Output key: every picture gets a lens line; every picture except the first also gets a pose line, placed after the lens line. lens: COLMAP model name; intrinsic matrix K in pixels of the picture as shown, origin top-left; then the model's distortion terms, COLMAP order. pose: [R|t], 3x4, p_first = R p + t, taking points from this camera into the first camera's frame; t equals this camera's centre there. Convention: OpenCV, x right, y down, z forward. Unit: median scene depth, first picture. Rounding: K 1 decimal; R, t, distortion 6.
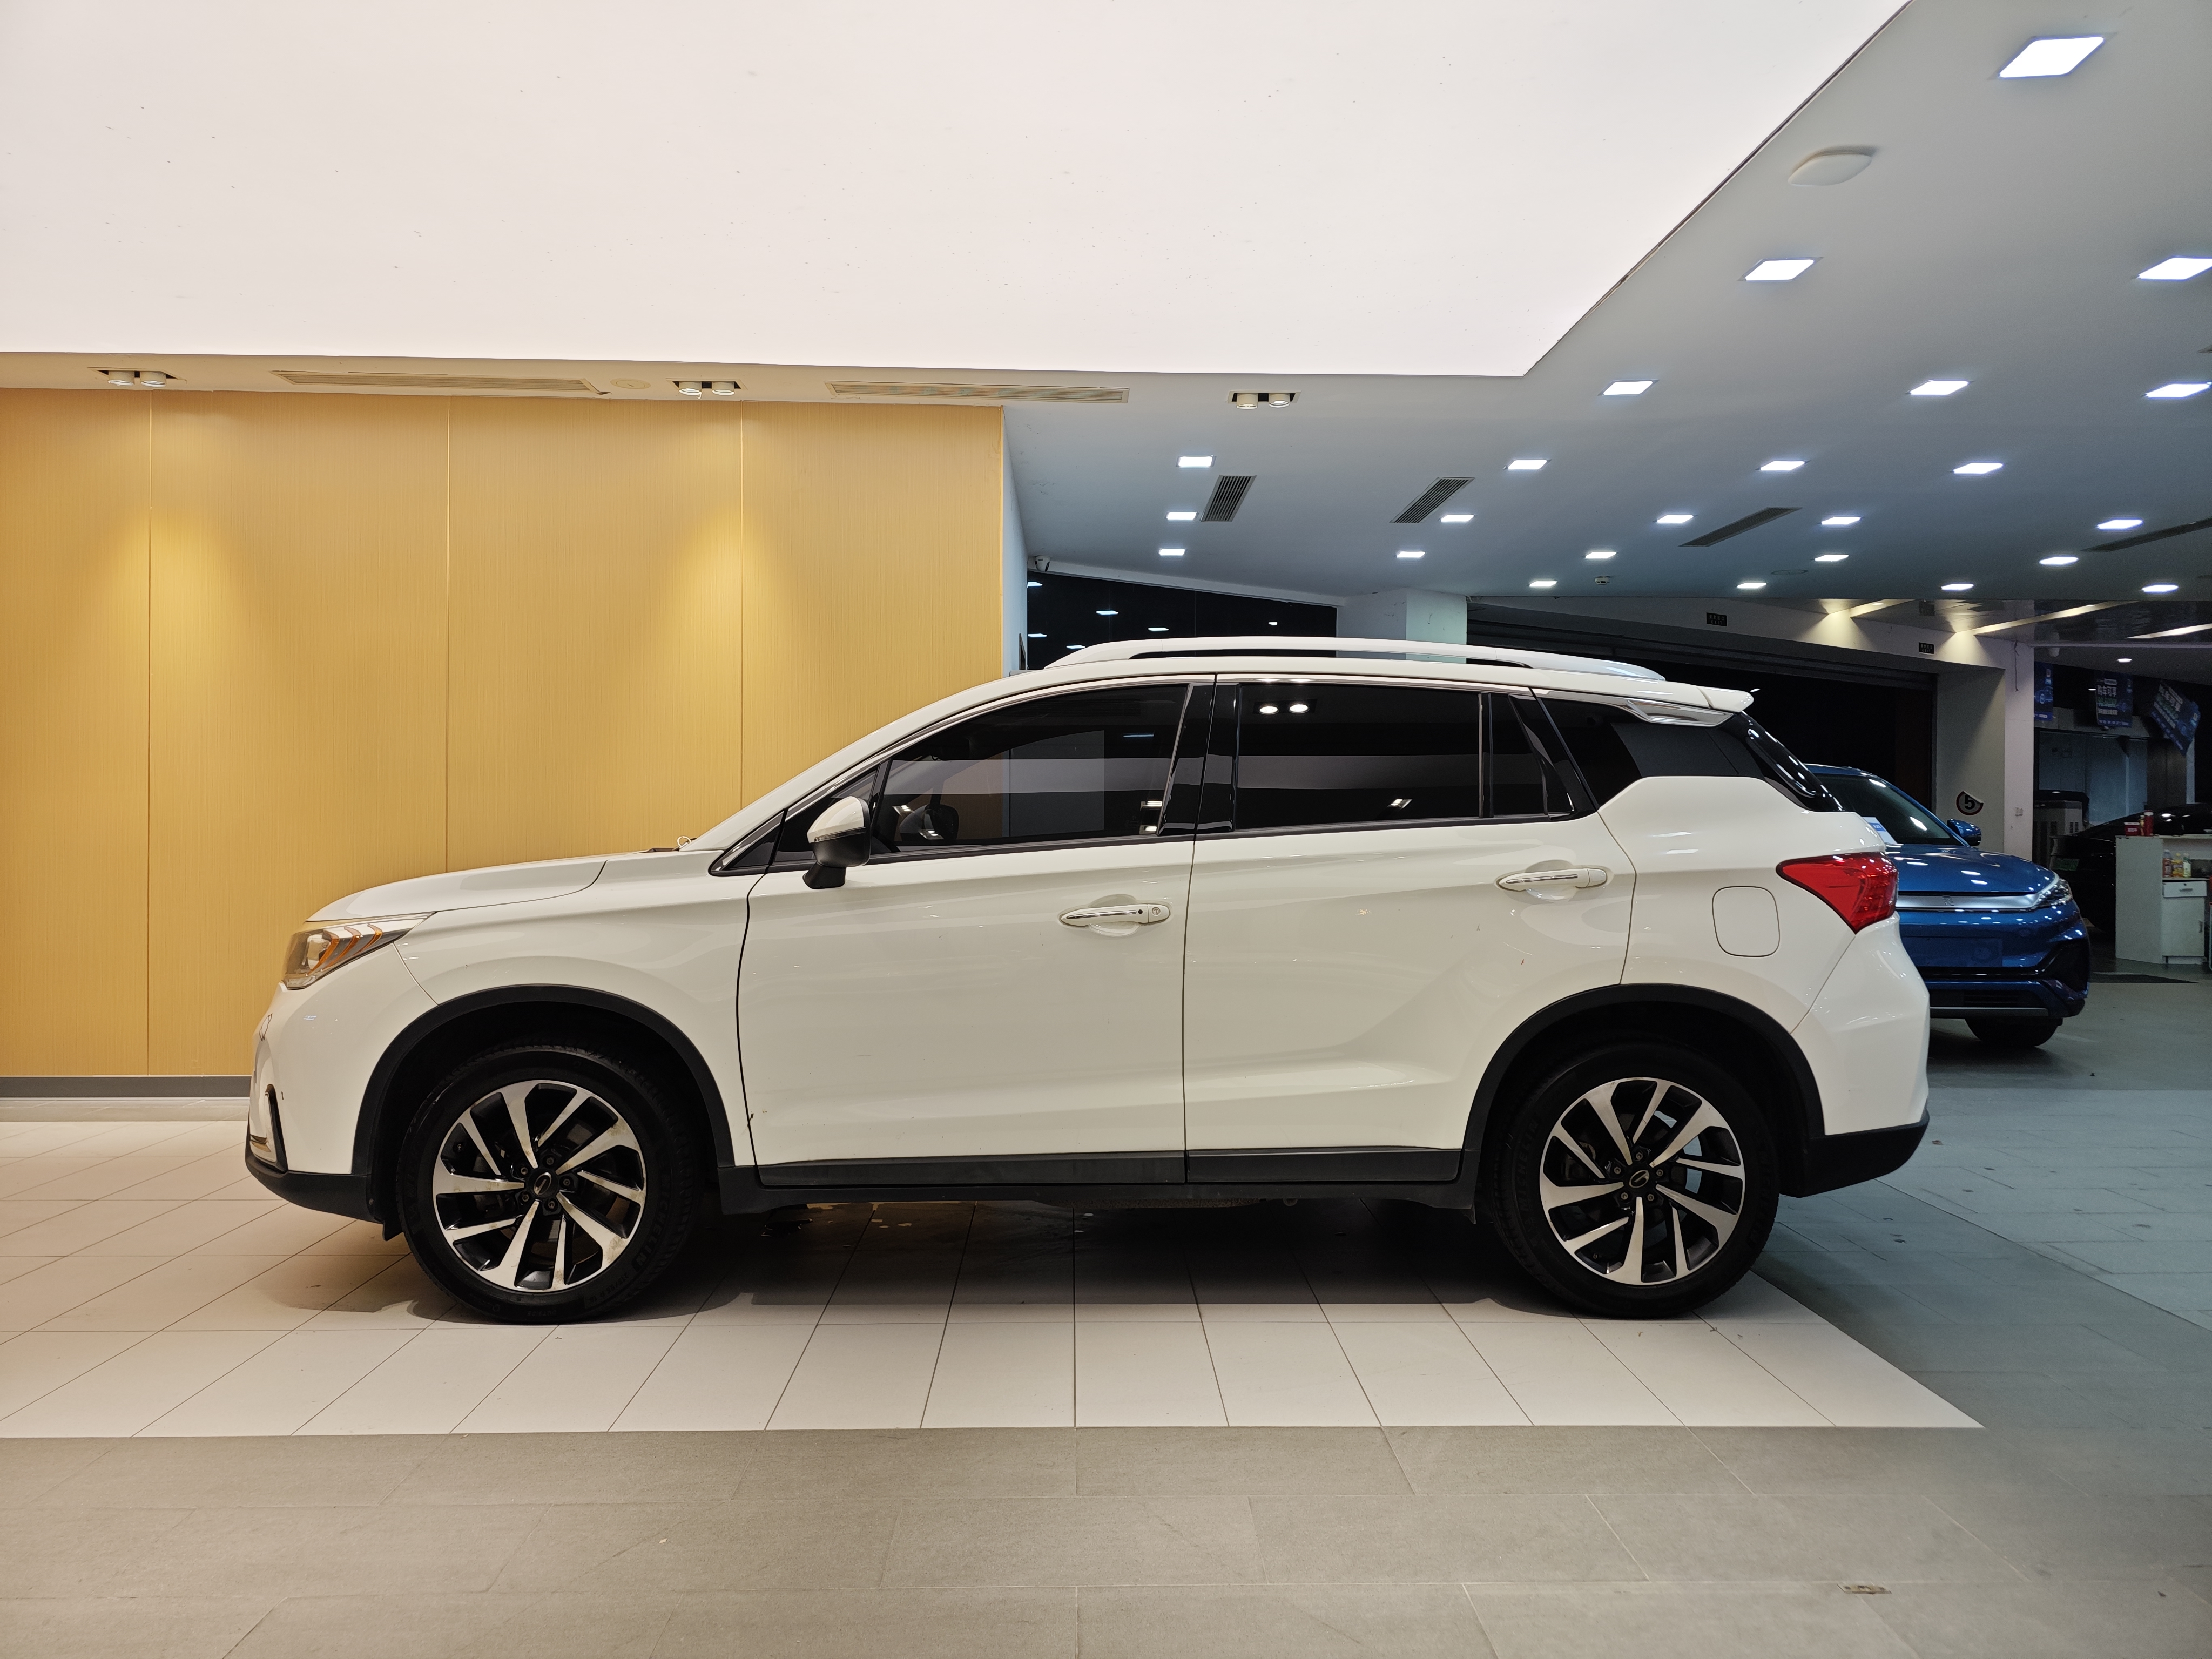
lens RADIAL K [[1515.9, 0, 1114.8], [0, 1515.9, 809.4], [0, 0, 1]] dist [0.010949, -0.001672]
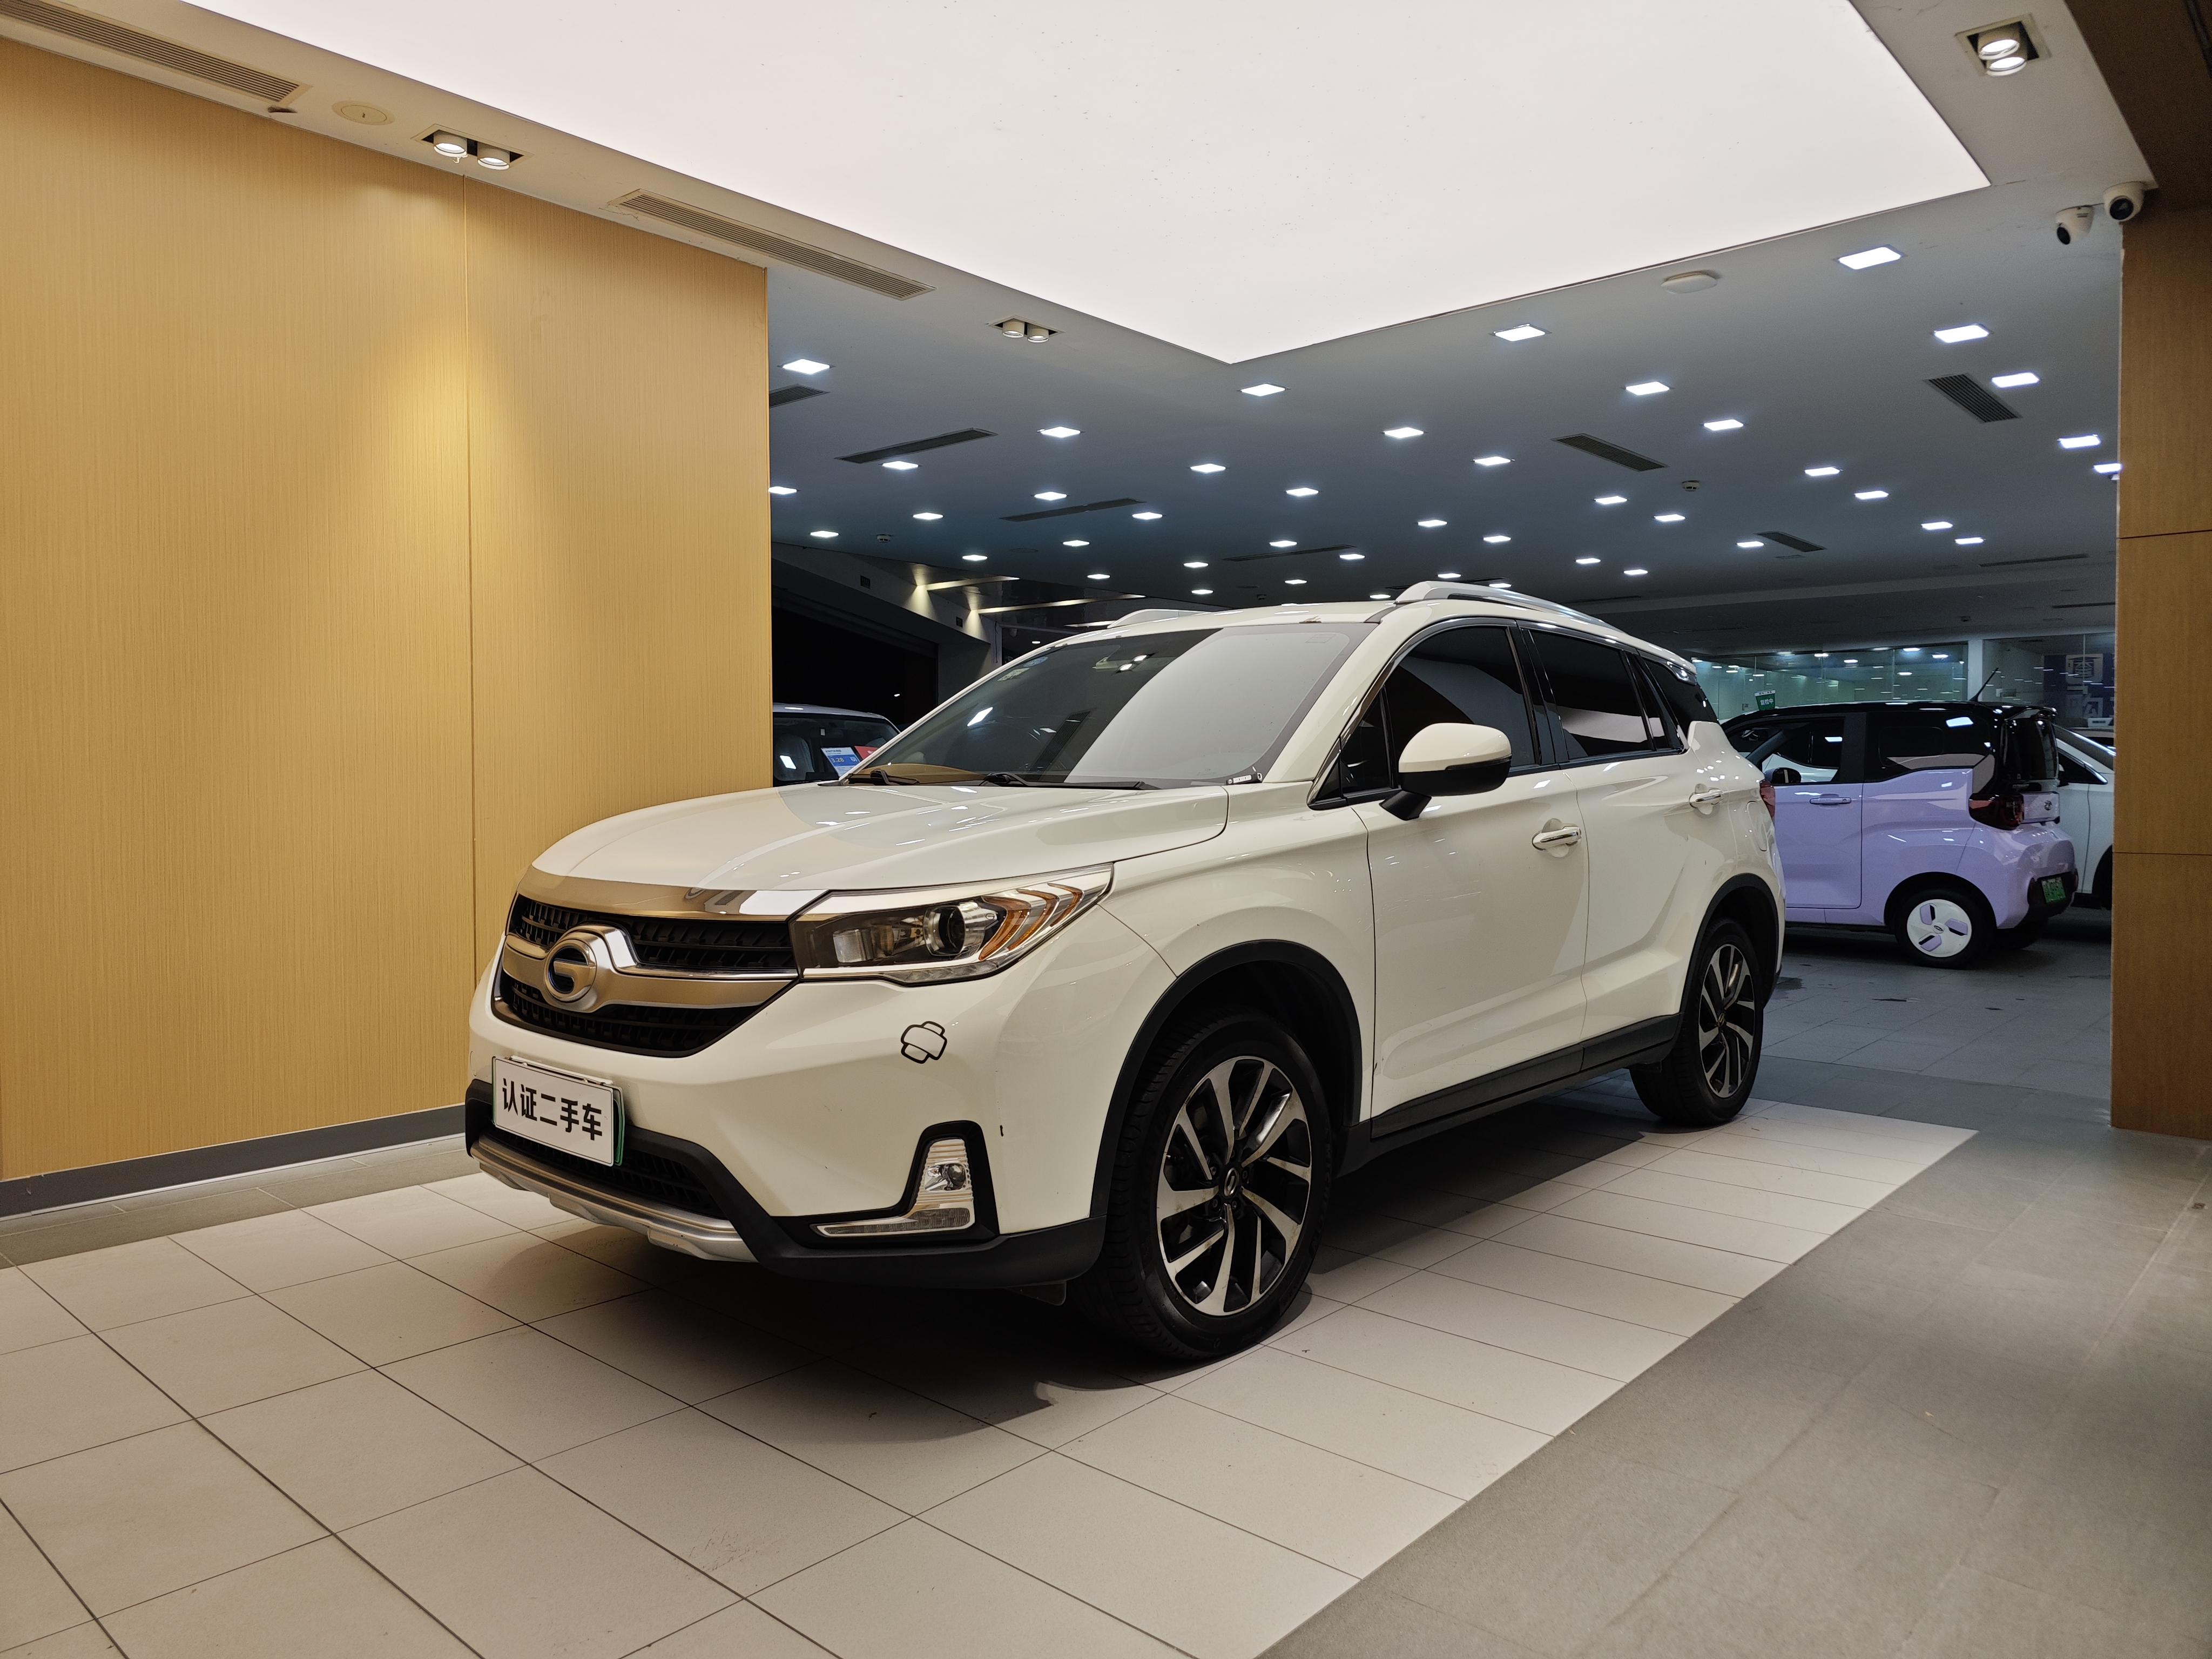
lens RADIAL K [[1515.9, 0, 1114.8], [0, 1515.9, 809.4], [0, 0, 1]] dist [0.010949, -0.001672]
pose [[0.683035, -0.018351, 0.730155, -1.023503], [-0.003675, 0.999585, 0.028561, 0.019809], [-0.730377, -0.022192, 0.682684, 0.488474]]
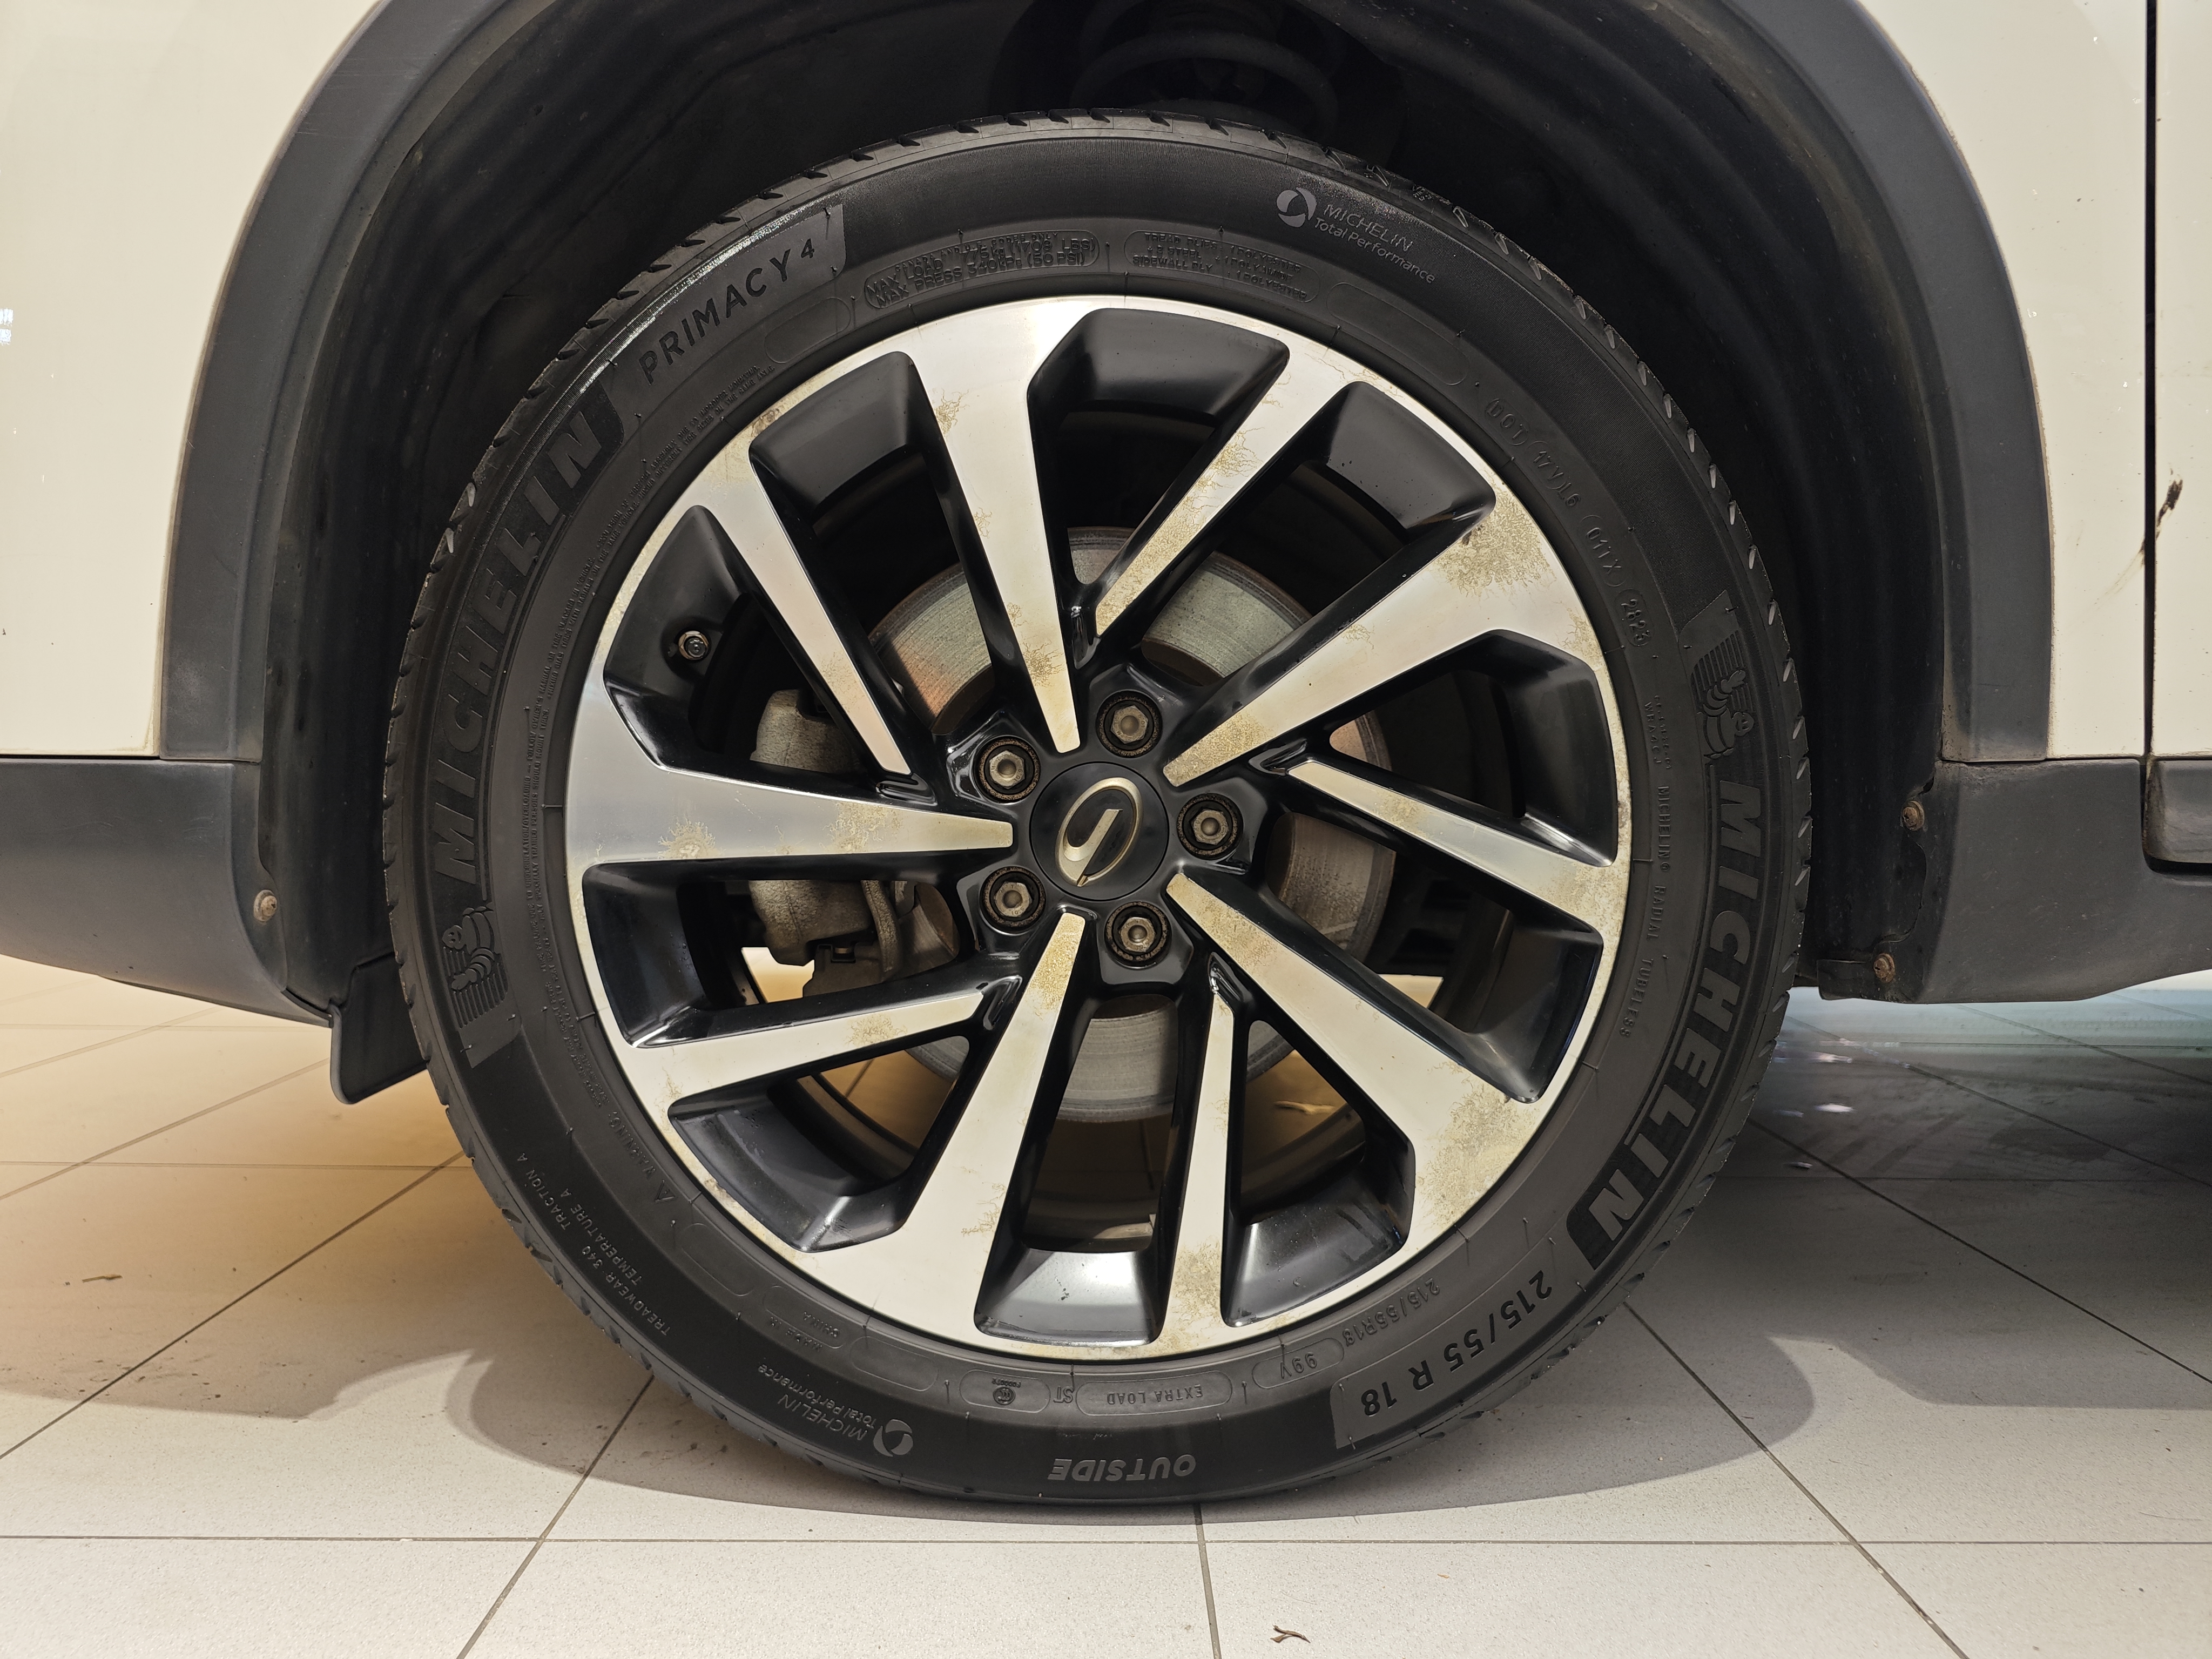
lens RADIAL K [[1515.9, 0, 1114.8], [0, 1515.9, 809.4], [0, 0, 1]] dist [0.010949, -0.001672]
pose [[0.999766, 0.009259, -0.019570, -0.371984], [-0.008380, 0.998973, 0.044537, 0.235552], [0.019963, -0.044363, 0.998816, 0.800484]]
